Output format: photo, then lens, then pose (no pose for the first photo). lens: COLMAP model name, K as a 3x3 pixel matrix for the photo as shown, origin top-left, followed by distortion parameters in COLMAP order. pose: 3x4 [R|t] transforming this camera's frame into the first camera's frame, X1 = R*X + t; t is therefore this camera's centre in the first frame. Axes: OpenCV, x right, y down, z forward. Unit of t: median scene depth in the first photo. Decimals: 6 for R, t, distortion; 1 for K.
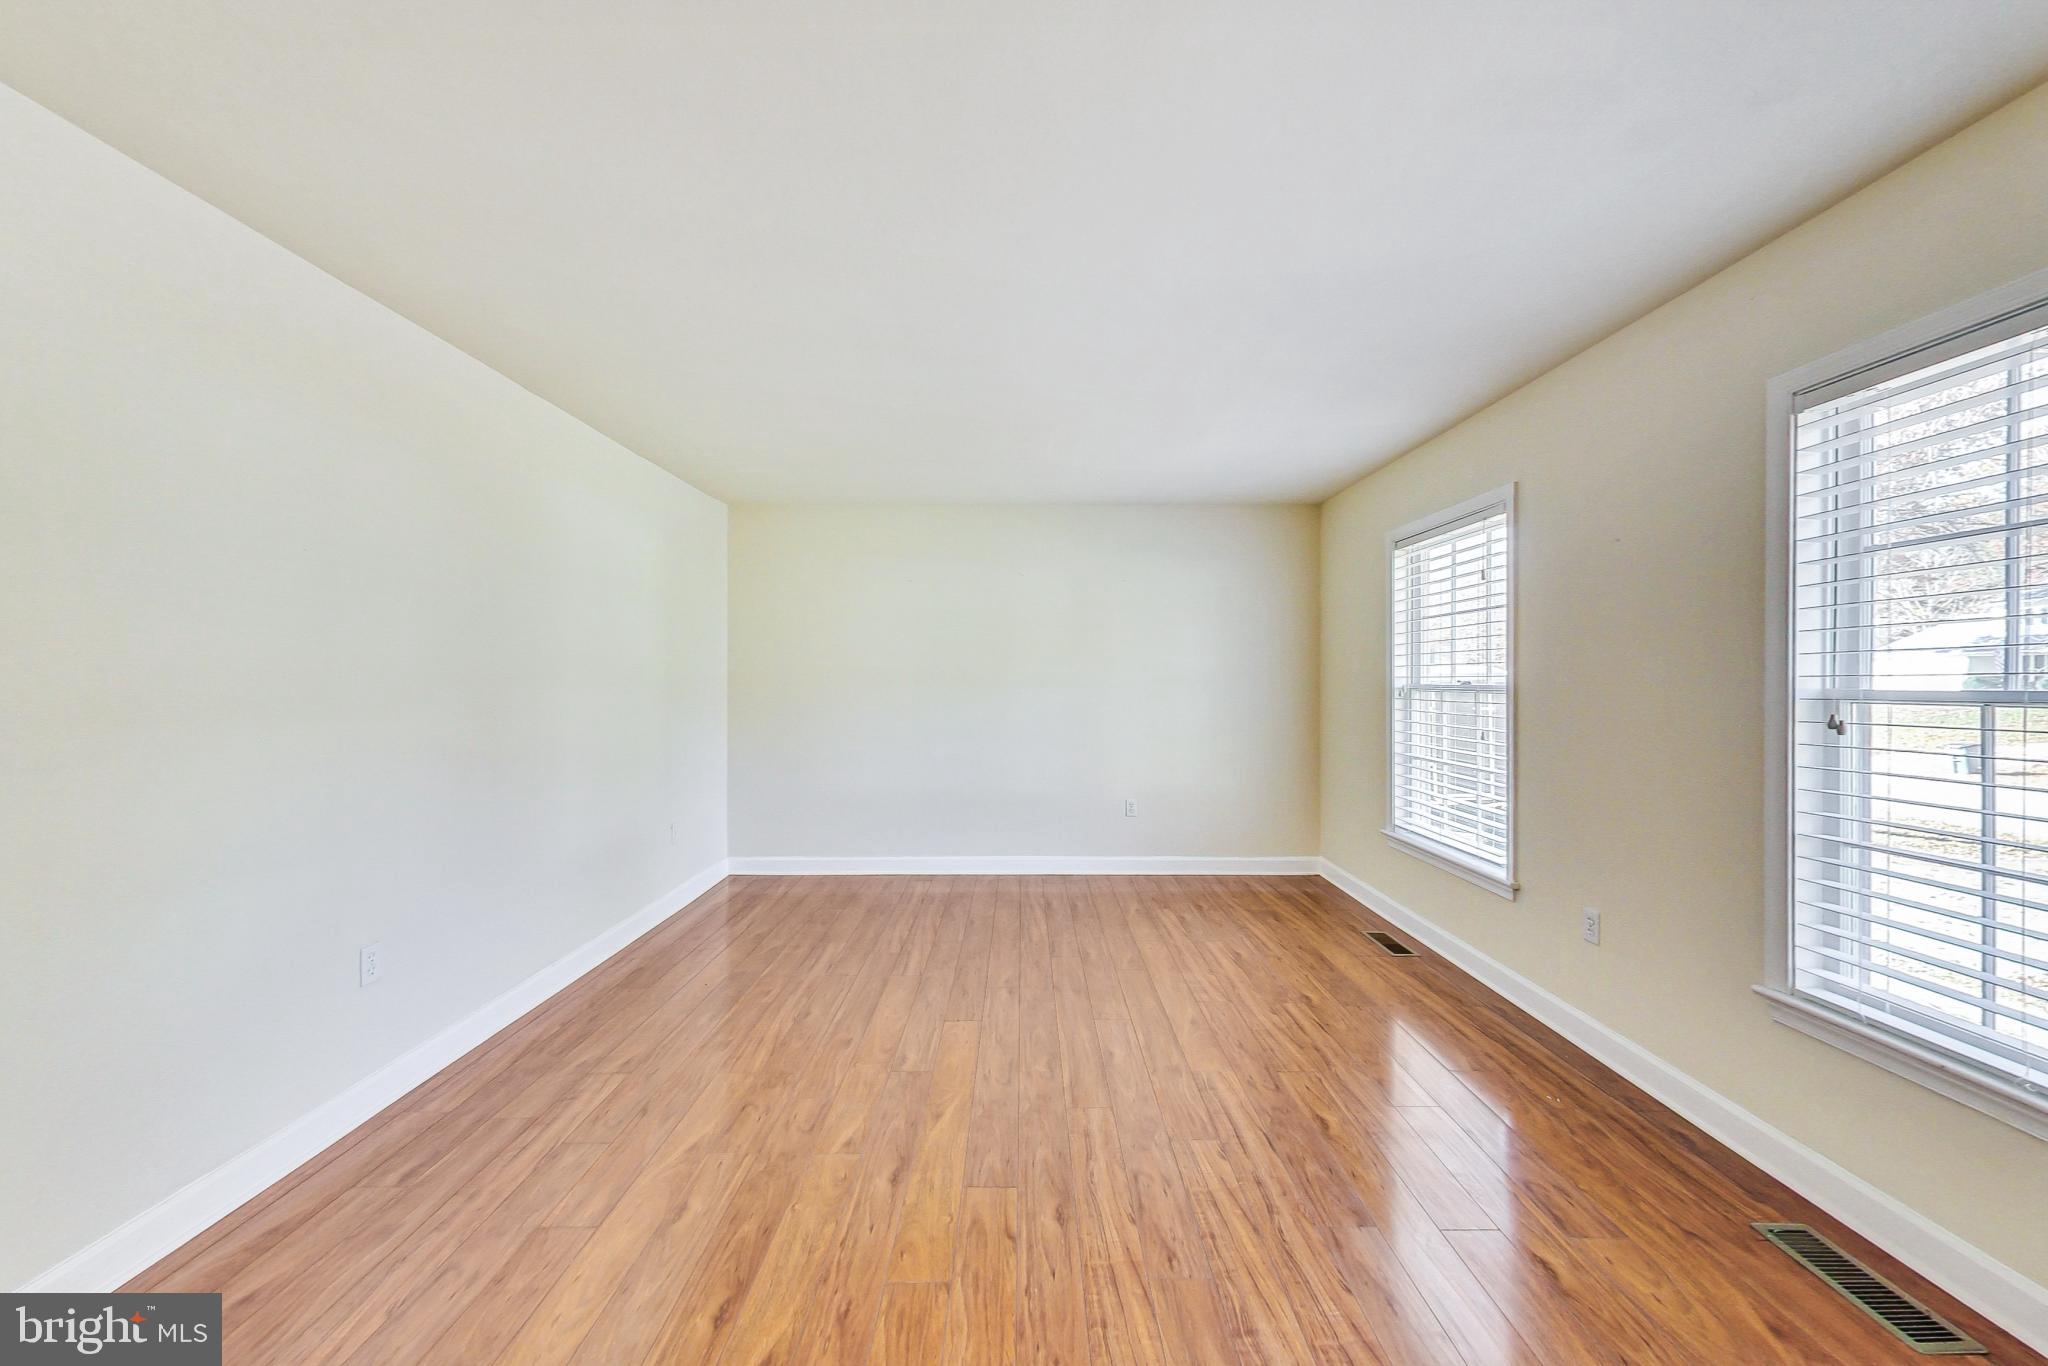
lens RADIAL K [[750.0, 0, 1024.0], [0, 750.0, 683.0], [0, 0, 1]] dist [0.000125, 0.000157]
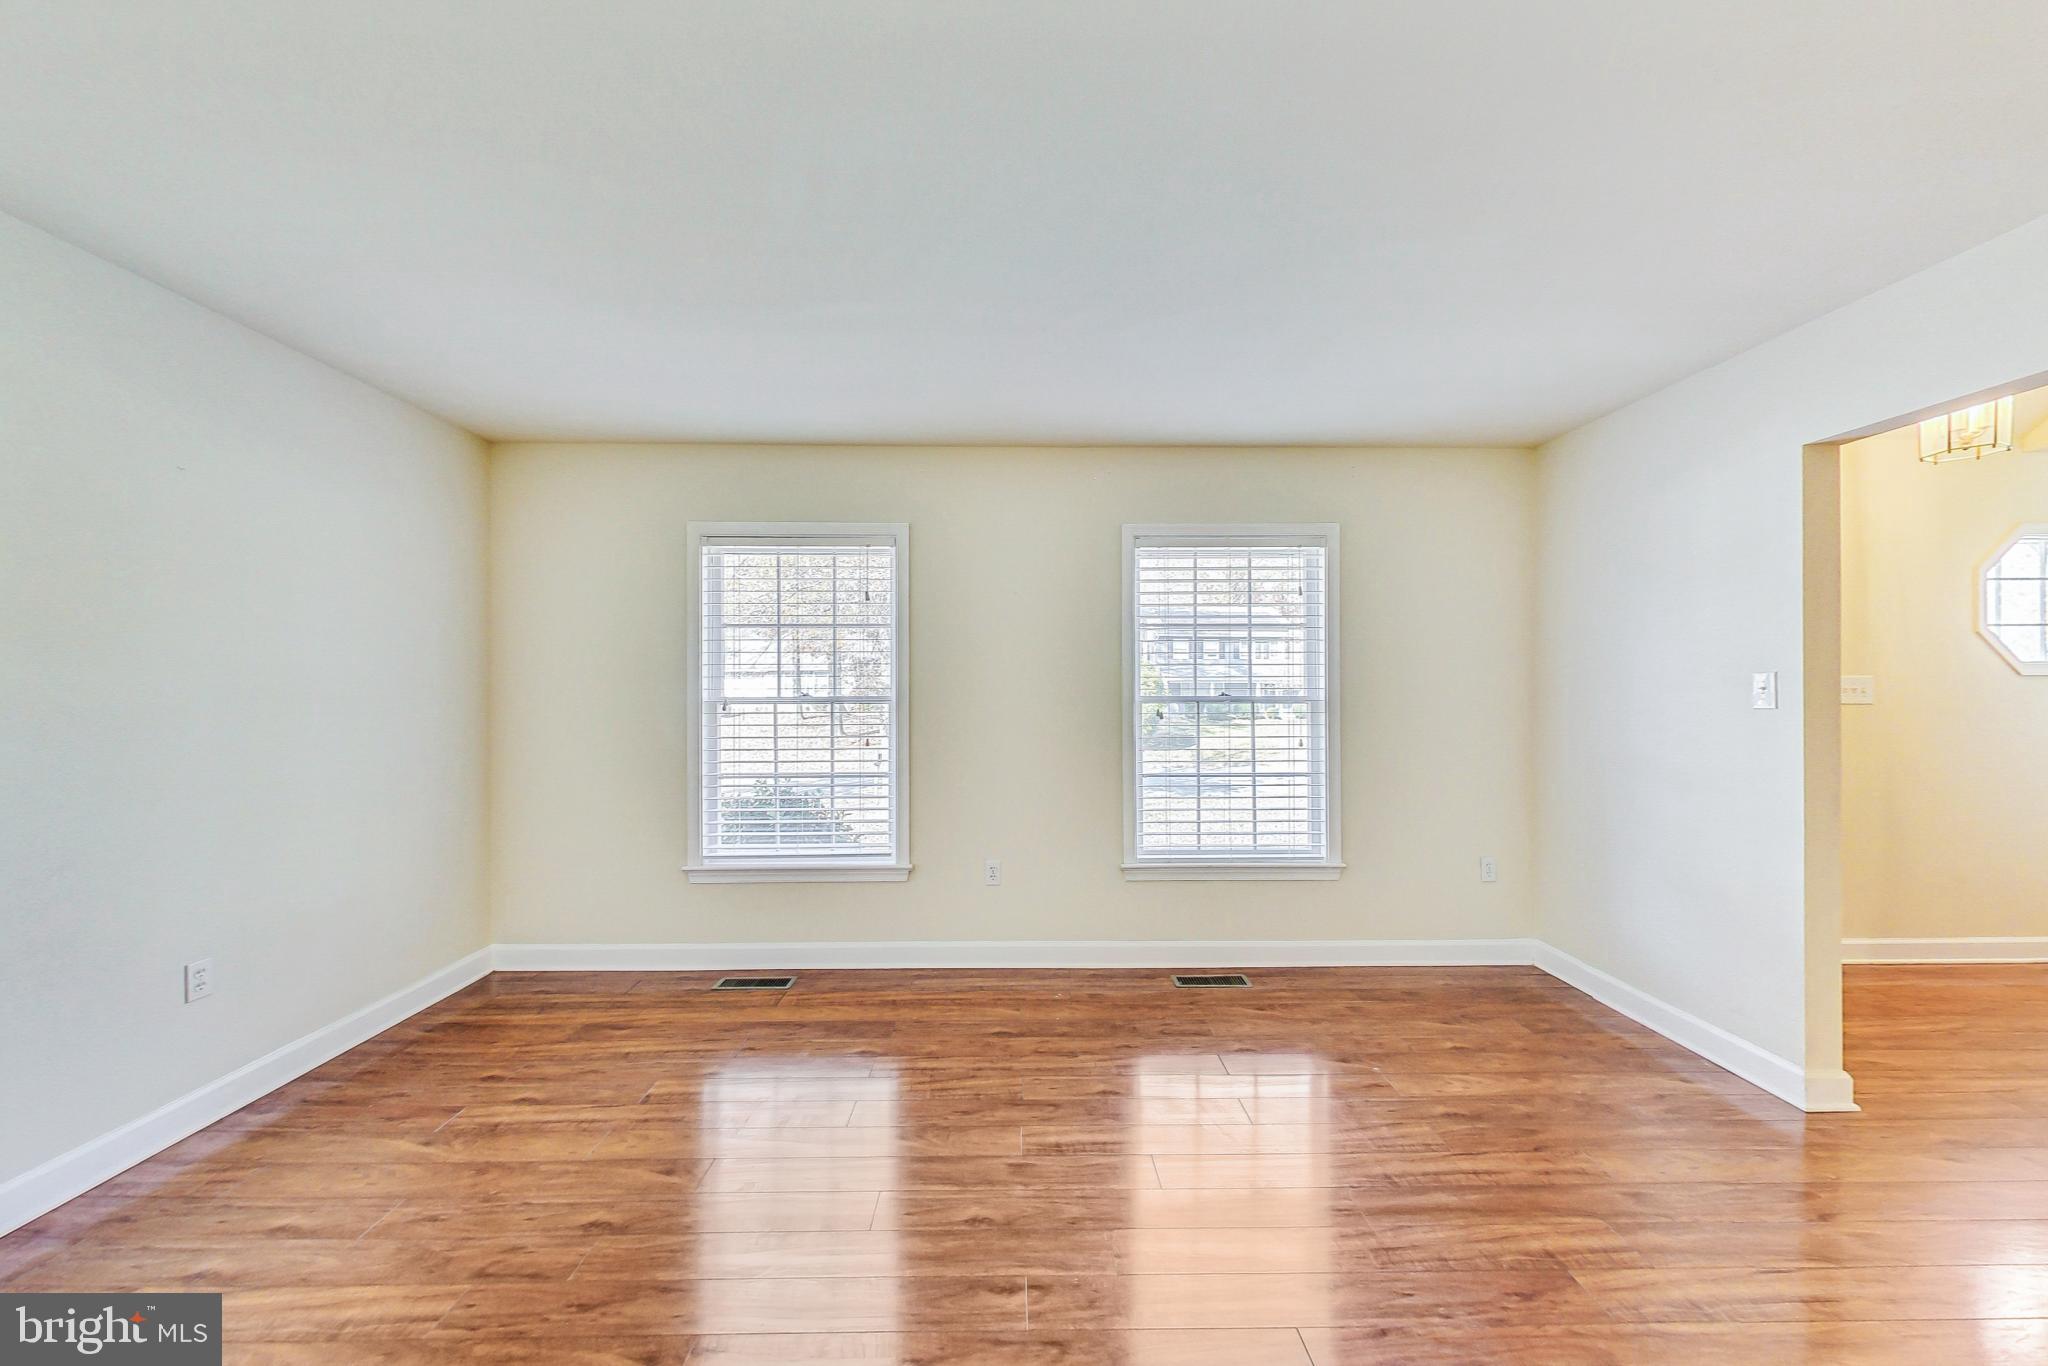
lens RADIAL K [[750.0, 0, 1024.0], [0, 750.0, 683.0], [0, 0, 1]] dist [0.000125, 0.000157]
pose [[-0.016810, 0.008023, 0.999827, -0.707052], [0.005838, 0.999952, -0.007926, -0.010925], [-0.999842, 0.005704, -0.016856, 1.133415]]
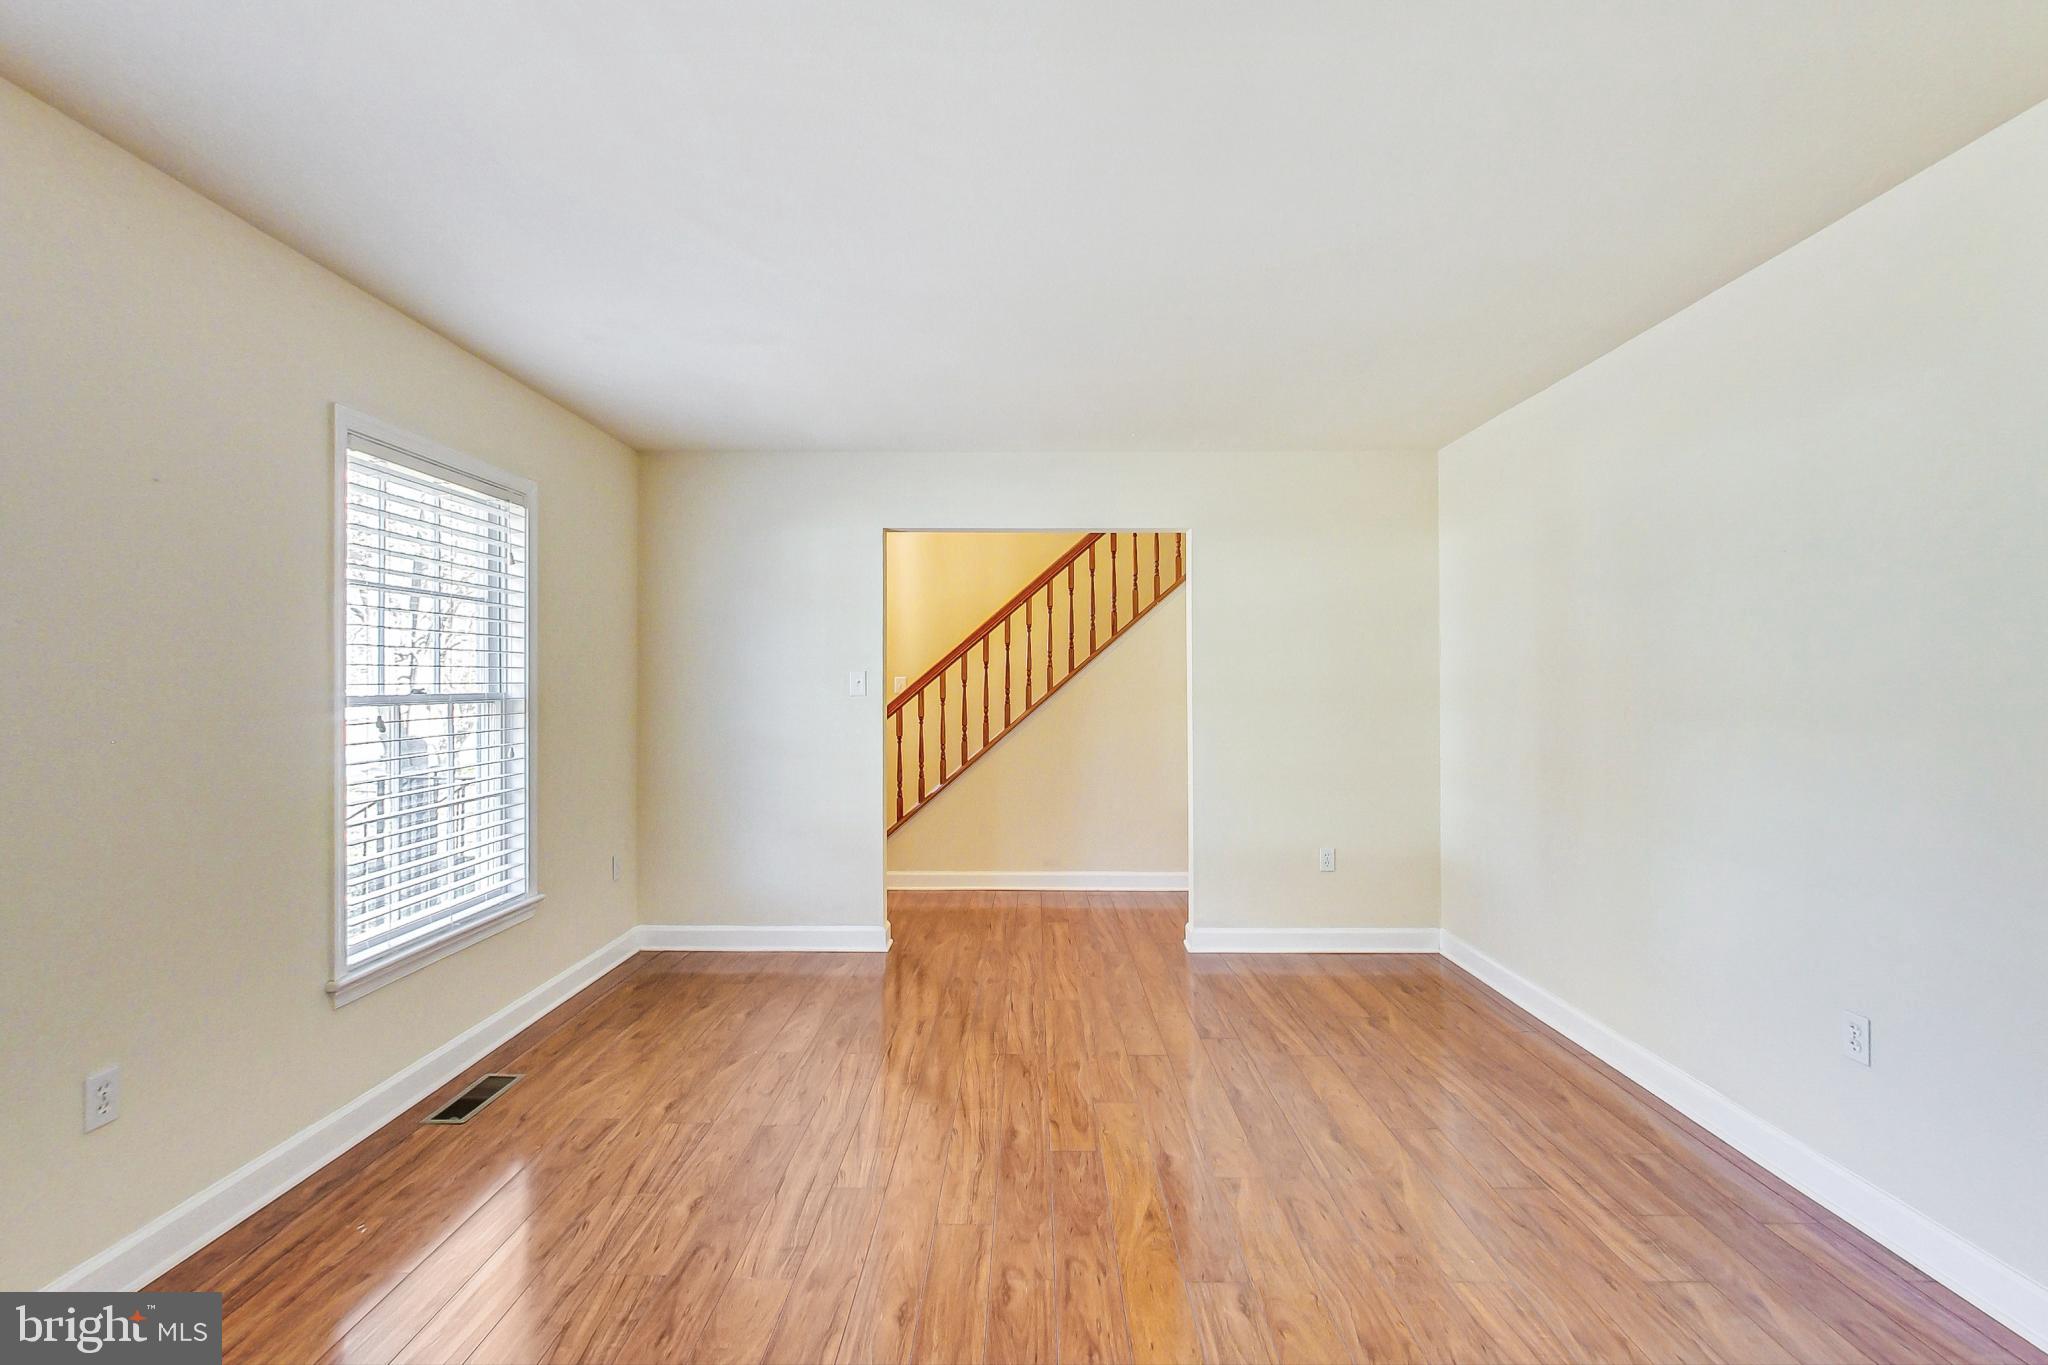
lens RADIAL K [[914.8, 0, 1024.0], [0, 914.8, 682.5], [0, 0, 1]] dist [0.023578, -0.000064]
pose [[-0.999927, 0.002573, 0.011838, 0.010069], [0.002601, 0.999994, 0.002317, -0.010943], [-0.011832, 0.002348, -0.999927, 2.037748]]
